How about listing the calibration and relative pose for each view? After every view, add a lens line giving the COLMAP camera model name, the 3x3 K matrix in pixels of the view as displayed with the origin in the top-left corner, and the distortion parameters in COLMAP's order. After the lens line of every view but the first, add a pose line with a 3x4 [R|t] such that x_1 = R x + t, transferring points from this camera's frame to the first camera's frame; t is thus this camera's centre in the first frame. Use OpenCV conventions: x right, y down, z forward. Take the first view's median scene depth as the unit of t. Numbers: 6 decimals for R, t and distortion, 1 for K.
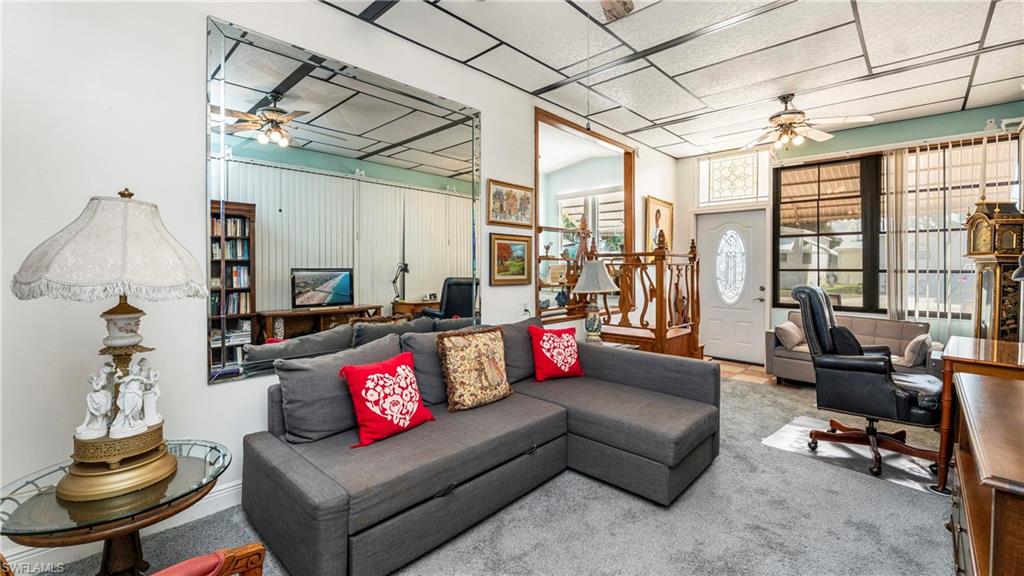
lens RADIAL K [[421.2, 0, 515.8], [0, 421.2, 279.1], [0, 0, 1]] dist [0.004529, 0.000412]
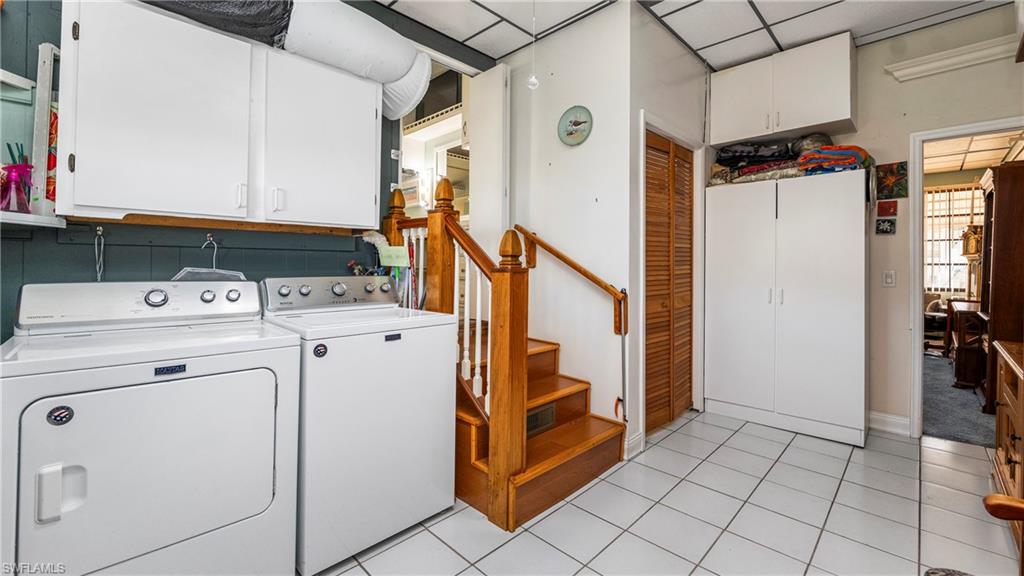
lens RADIAL K [[421.2, 0, 511.3], [0, 421.2, 279.7], [0, 0, 1]] dist [0.004529, 0.000412]
pose [[0.999860, -0.006657, -0.015354, -0.739792], [0.006783, 0.999944, 0.008178, 0.018966], [0.015299, -0.008281, 0.999849, -0.746202]]
